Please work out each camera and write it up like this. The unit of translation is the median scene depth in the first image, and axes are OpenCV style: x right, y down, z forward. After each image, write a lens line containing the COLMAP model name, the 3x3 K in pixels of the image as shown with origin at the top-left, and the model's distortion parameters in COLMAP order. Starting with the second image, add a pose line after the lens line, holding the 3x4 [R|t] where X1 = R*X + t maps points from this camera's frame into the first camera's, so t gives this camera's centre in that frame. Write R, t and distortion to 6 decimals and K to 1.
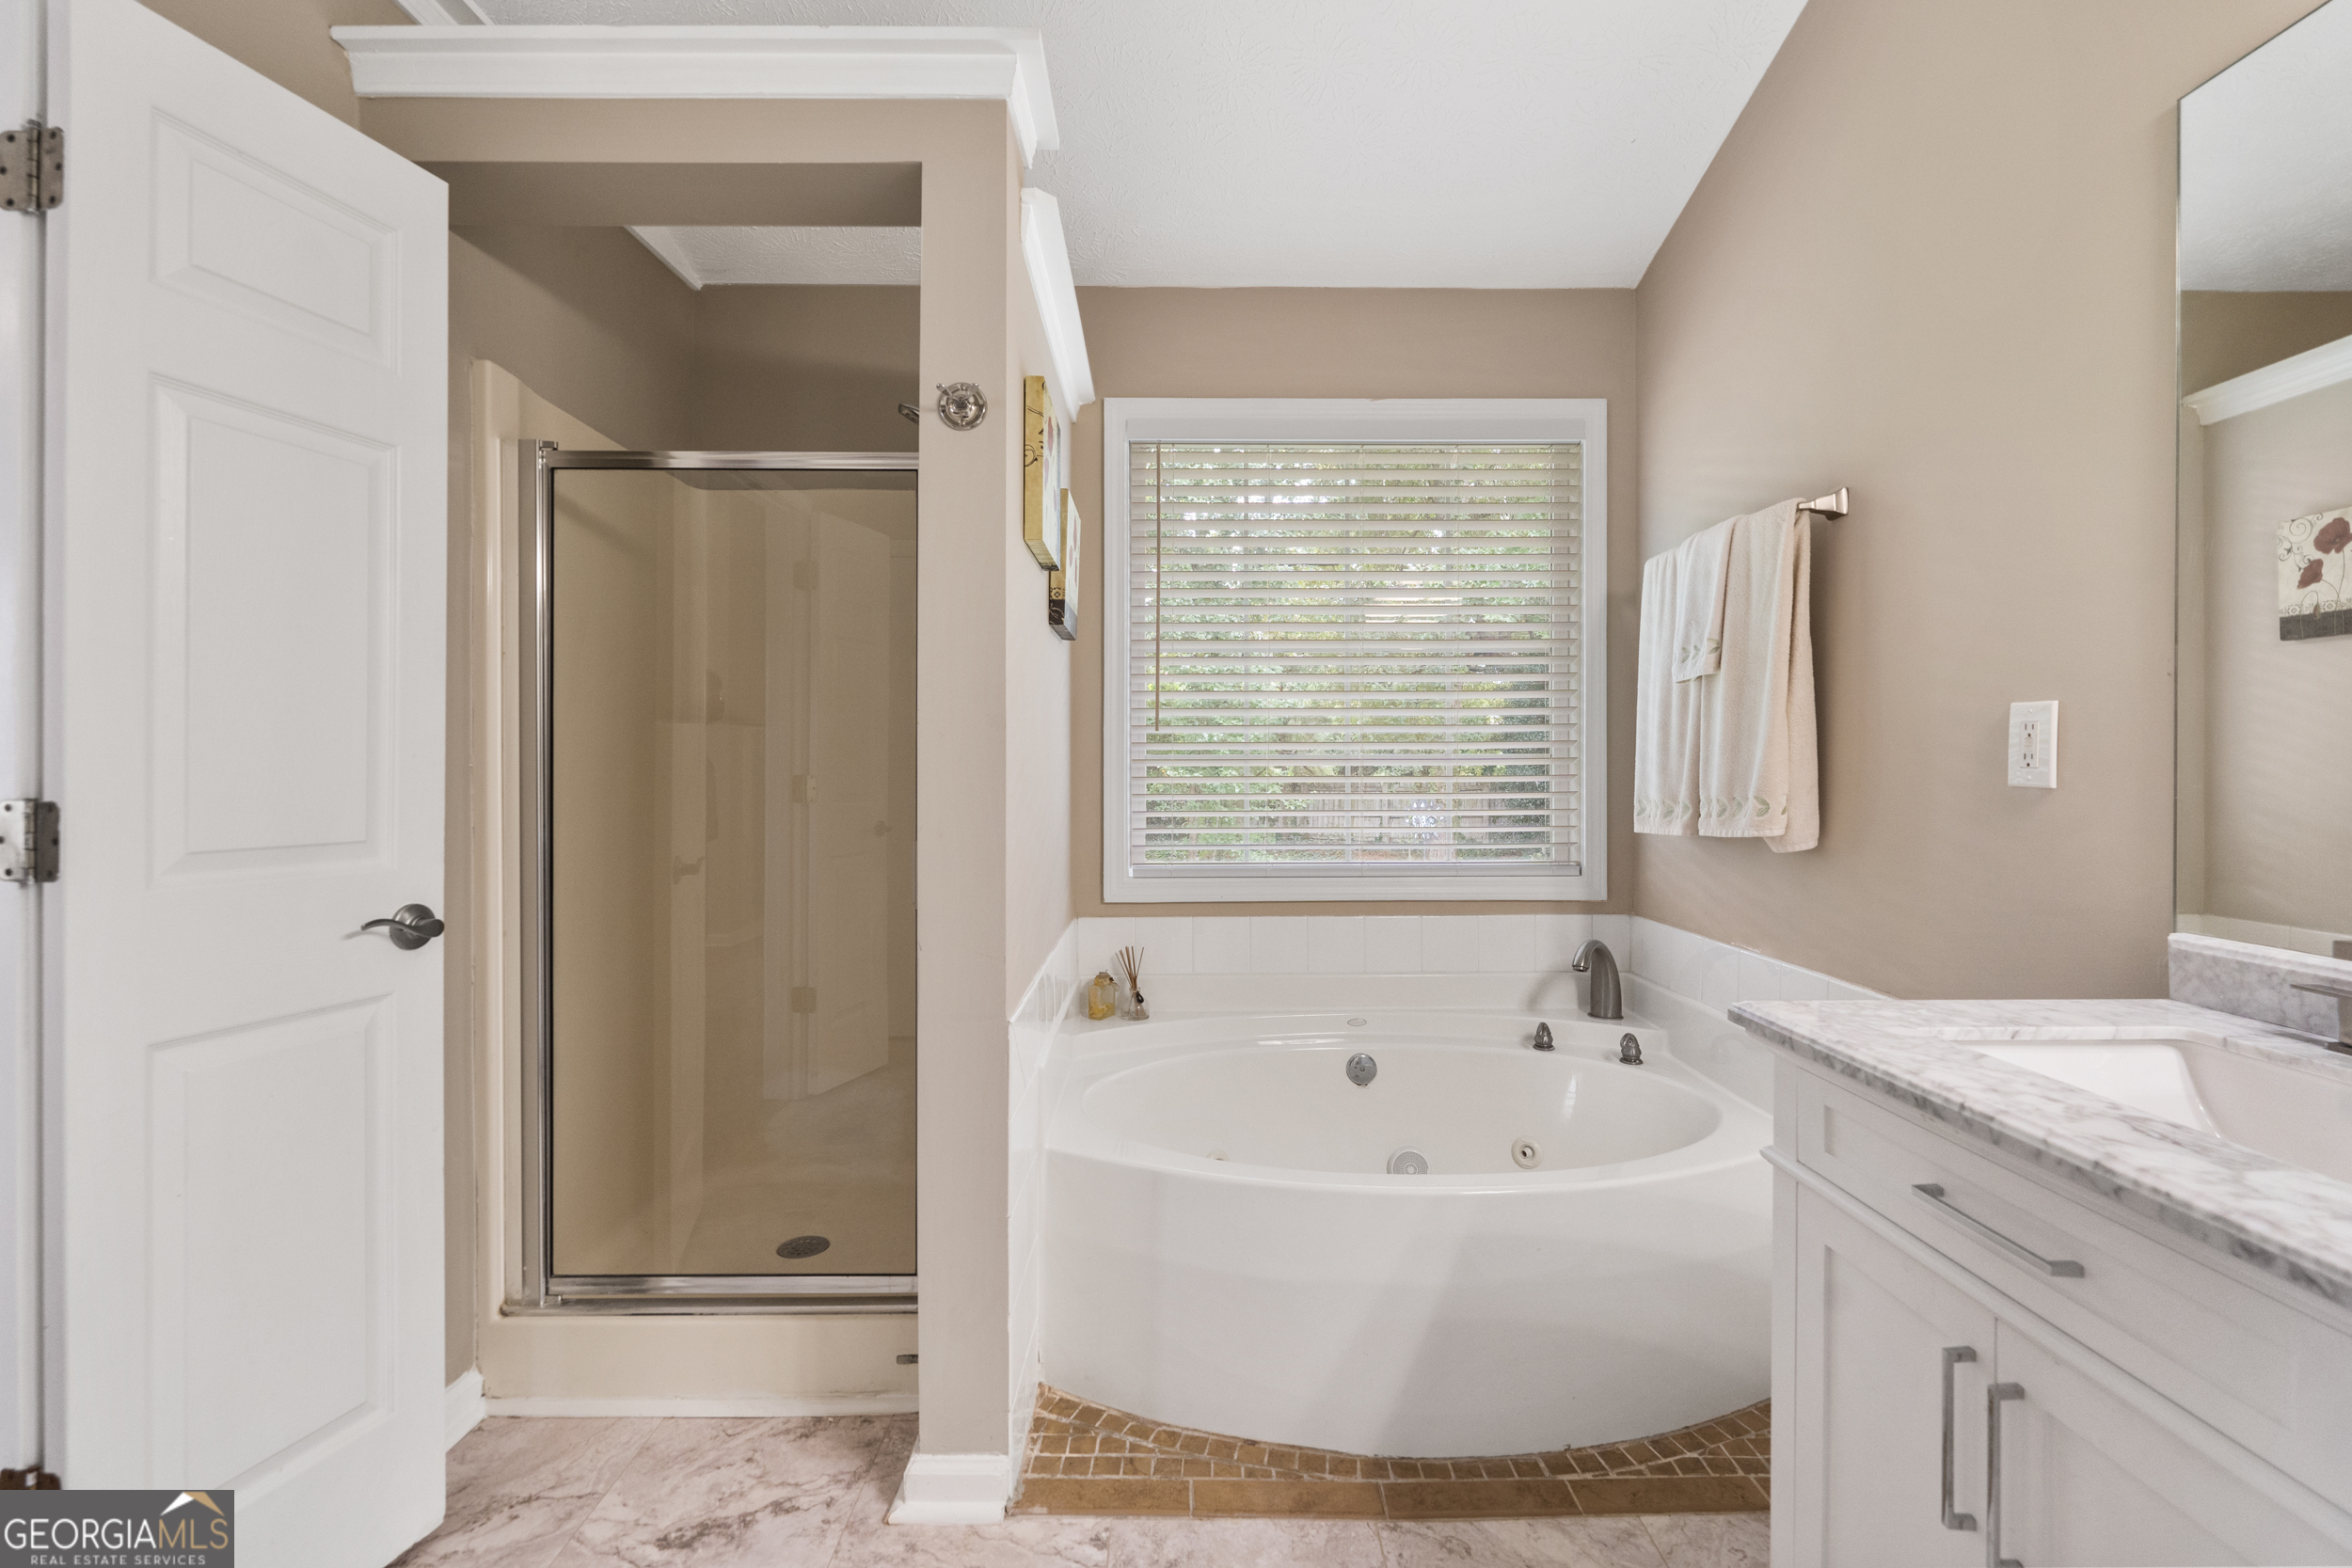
lens RADIAL K [[1039.9, 0, 1171.3], [0, 1039.9, 761.9], [0, 0, 1]] dist [-0.002055, 0.000203]
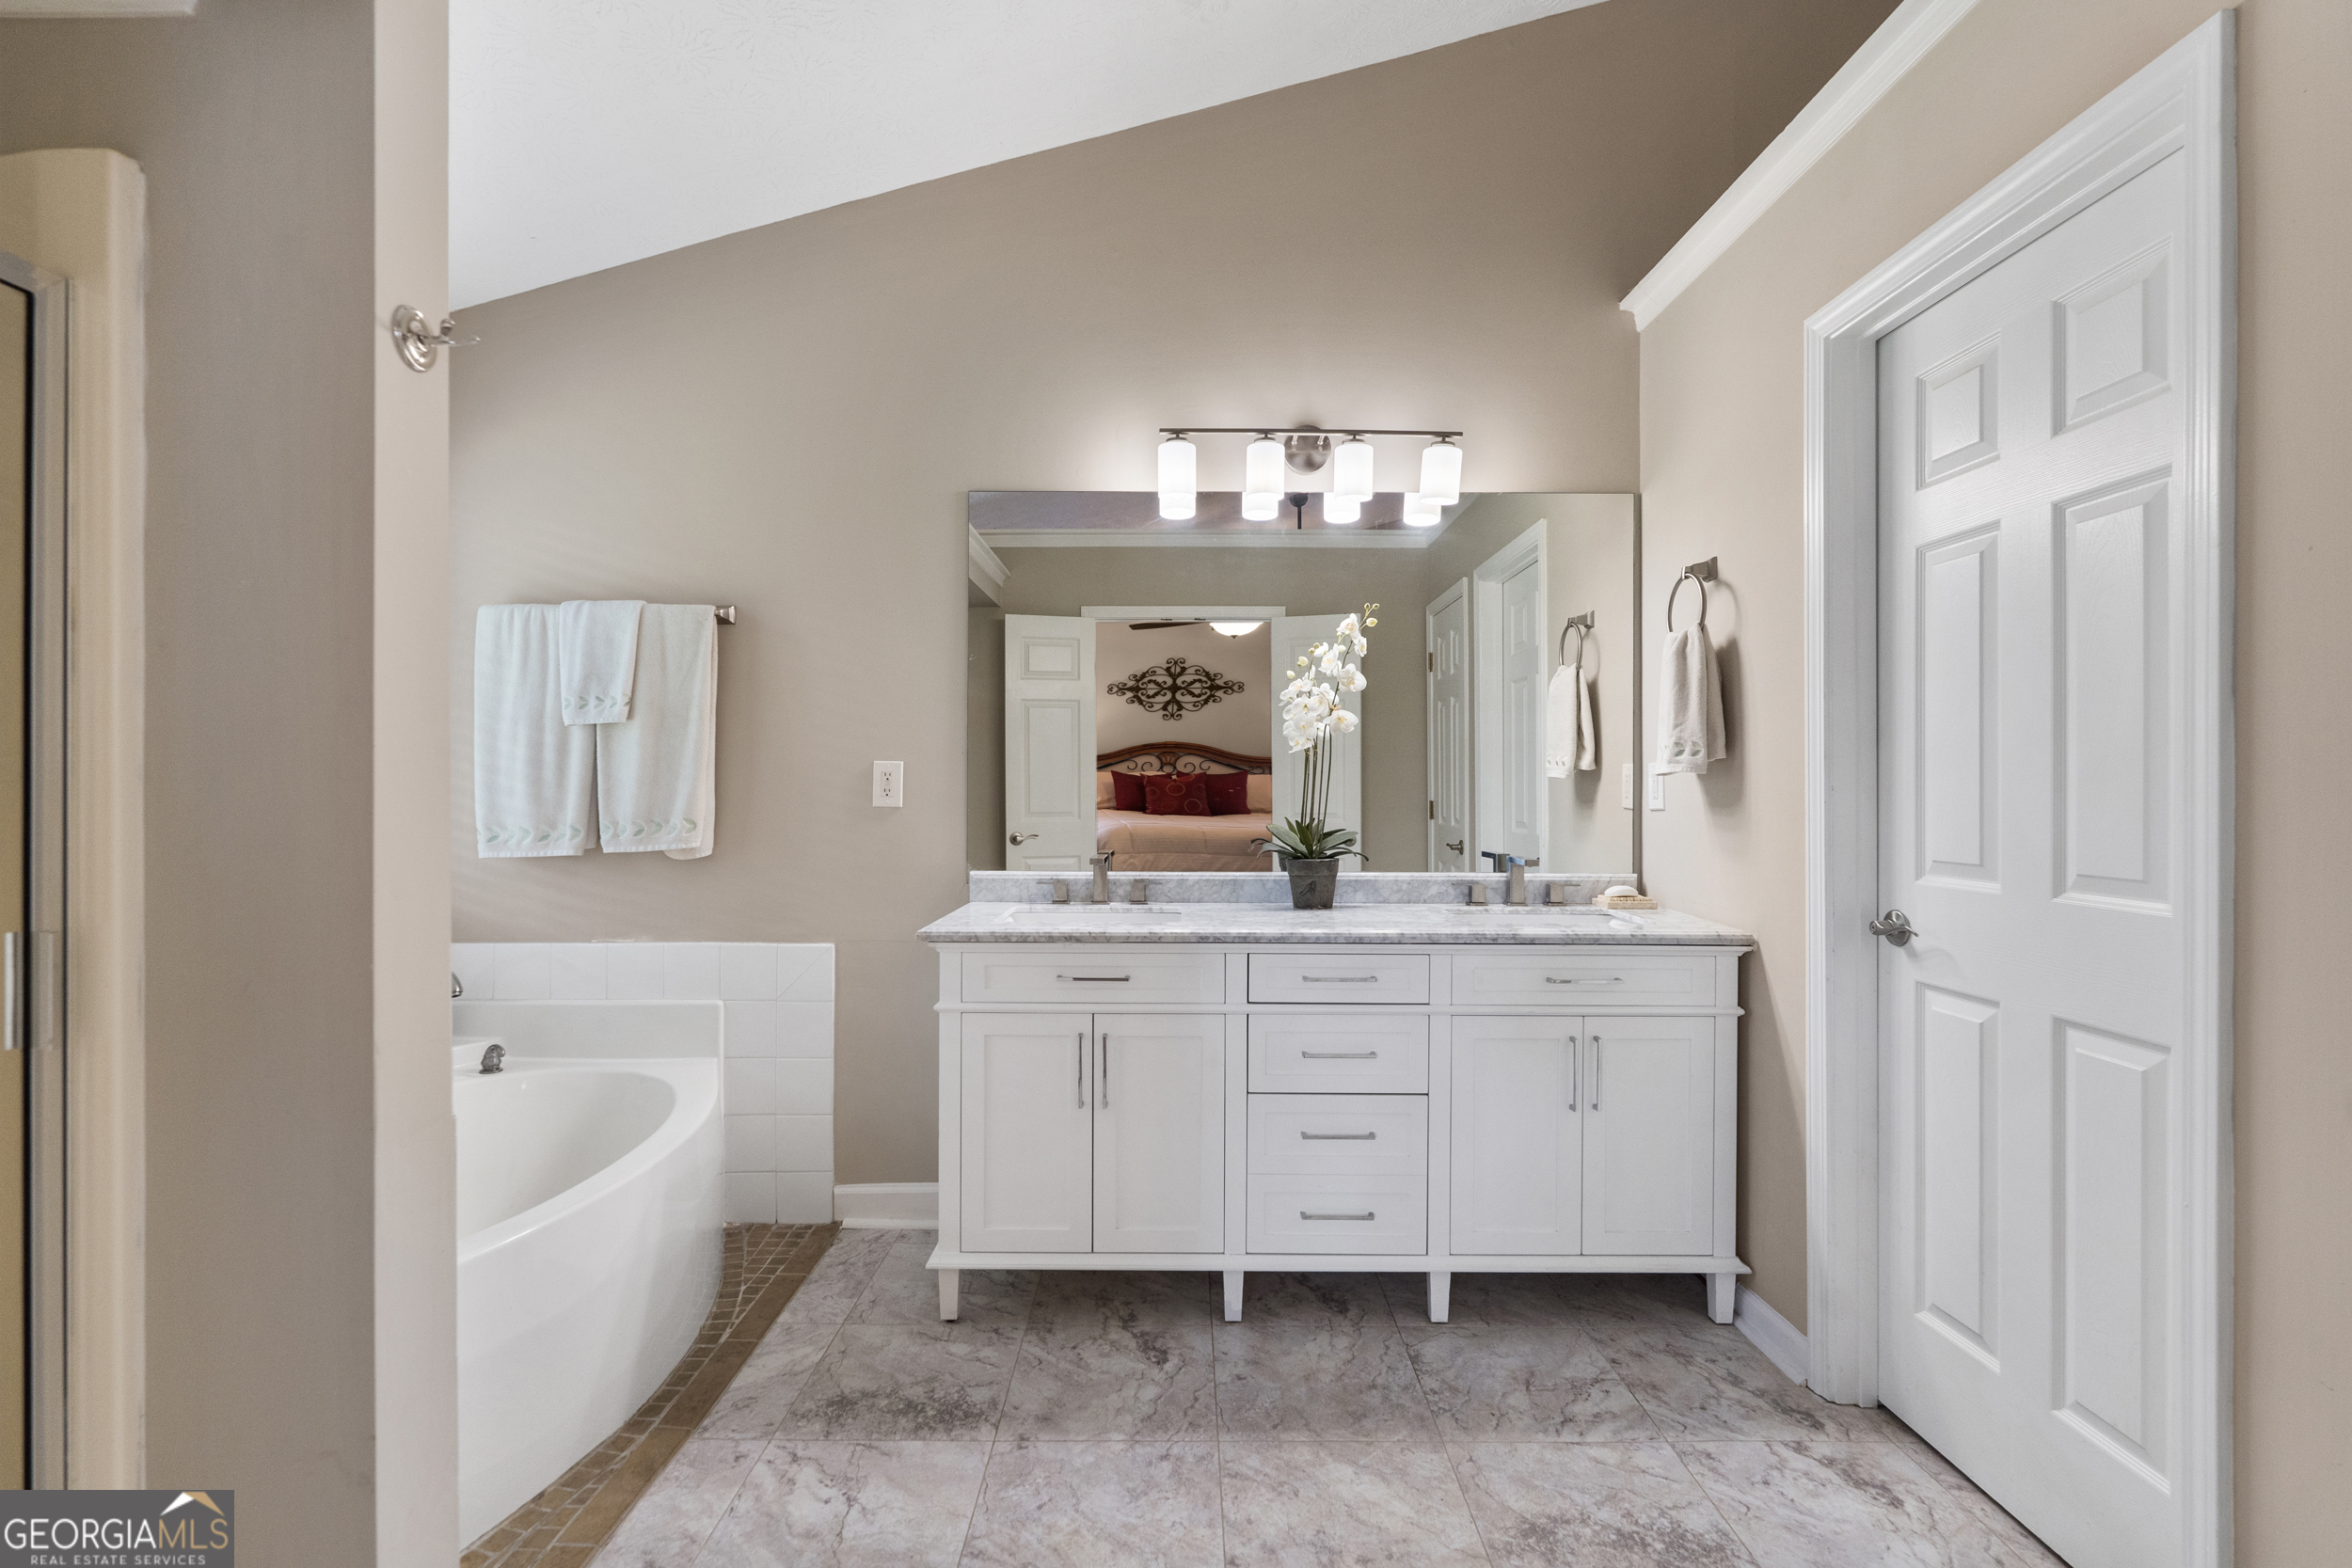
lens RADIAL K [[1059.6, 0, 1176.0], [0, 1059.6, 784.0], [0, 0, 1]] dist [-0.000736, 0.000114]
pose [[0.009178, 0.004498, 0.999948, -0.943492], [-0.001742, 0.999988, -0.004482, -0.007574], [-0.999956, -0.001701, 0.009186, 0.410945]]
